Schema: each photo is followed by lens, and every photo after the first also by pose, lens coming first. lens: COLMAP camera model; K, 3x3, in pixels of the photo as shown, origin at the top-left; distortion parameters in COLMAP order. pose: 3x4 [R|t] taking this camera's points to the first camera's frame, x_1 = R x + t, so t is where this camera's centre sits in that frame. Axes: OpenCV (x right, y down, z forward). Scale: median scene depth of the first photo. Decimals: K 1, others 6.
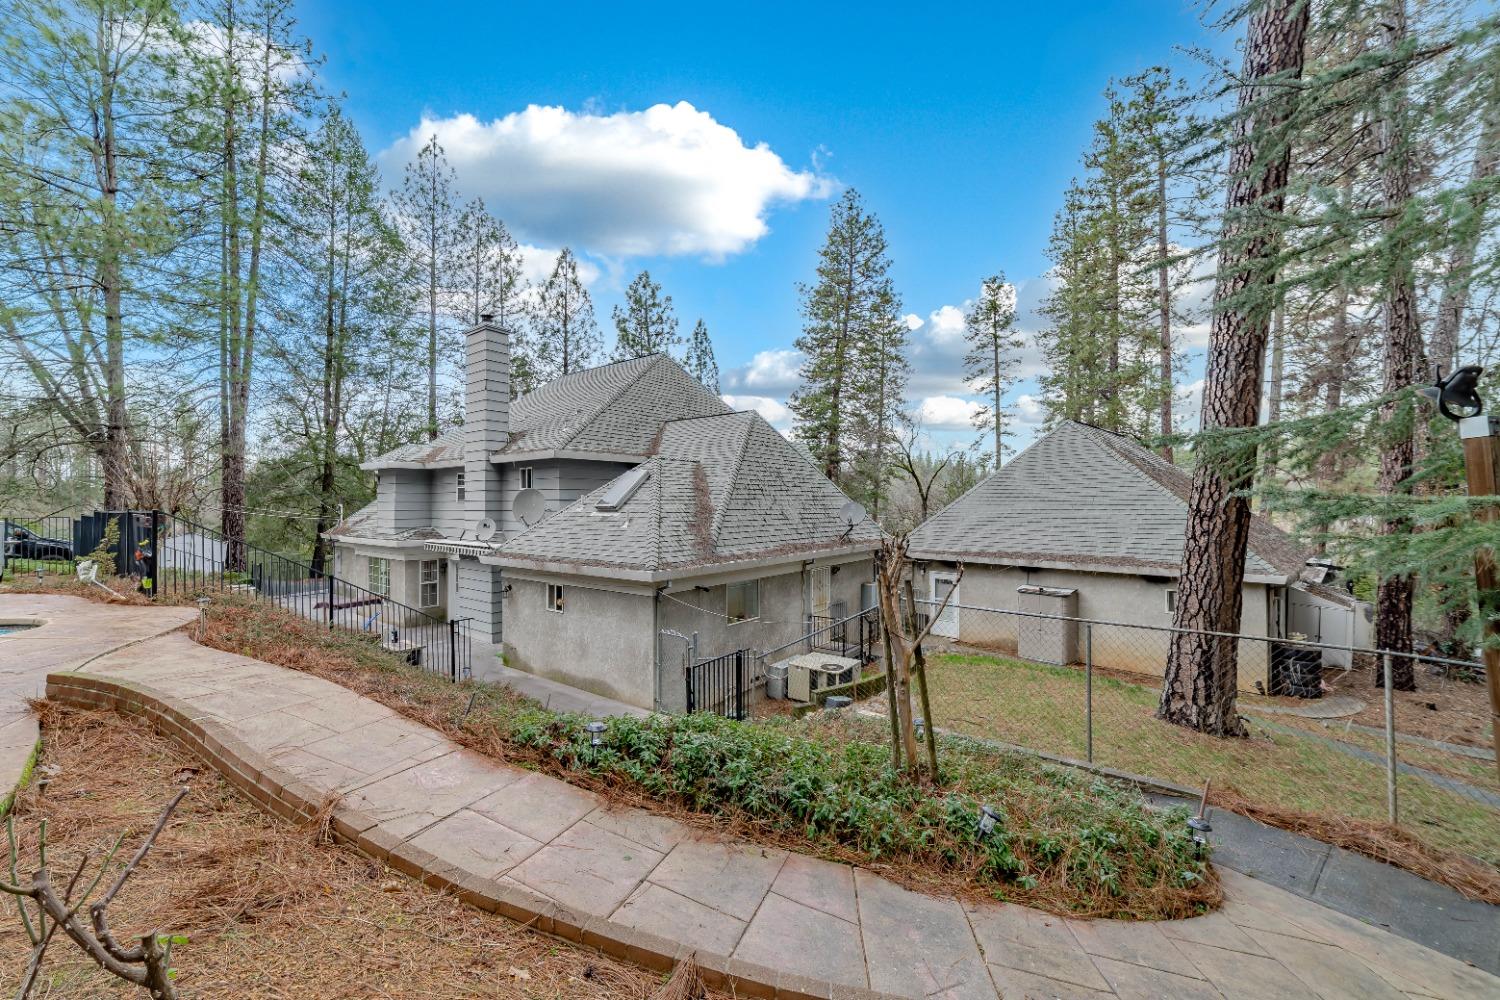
lens RADIAL K [[605.8, 0, 750.0], [0, 605.8, 500.0], [0, 0, 1]] dist [0.009162, 0.000224]
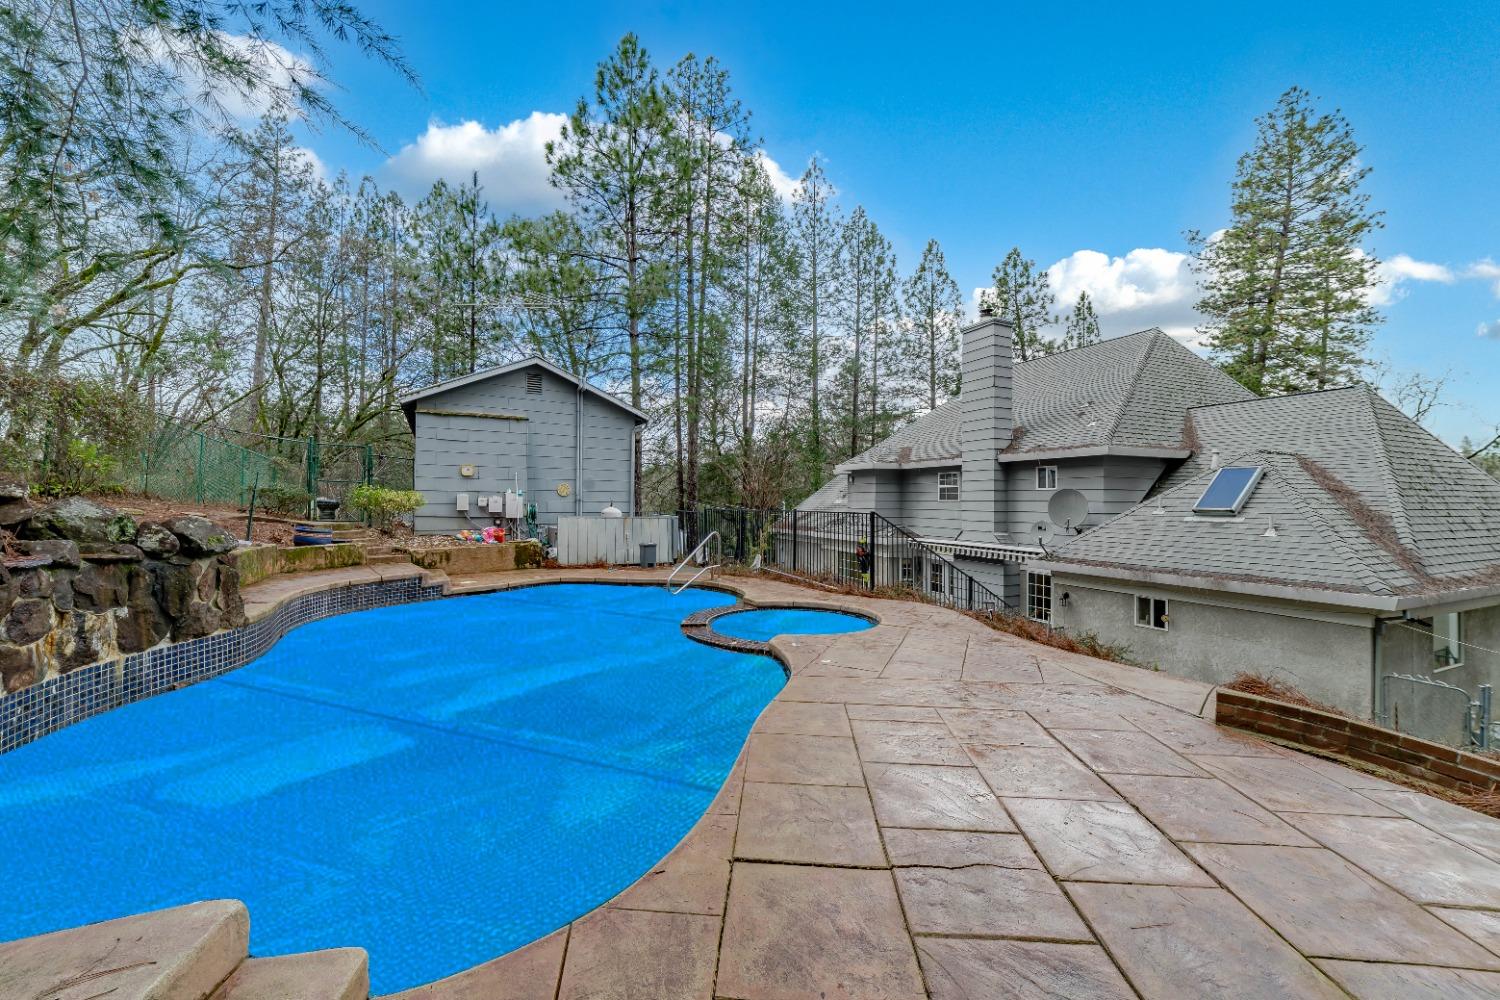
lens RADIAL K [[627.5, 0, 750.0], [0, 627.5, 500.0], [0, 0, 1]] dist [0.000191, 0.000183]
pose [[0.862568, 0.012701, -0.505782, -0.207429], [-0.012510, 0.999915, 0.003775, 0.000617], [0.505787, 0.003071, 0.862653, -0.047147]]
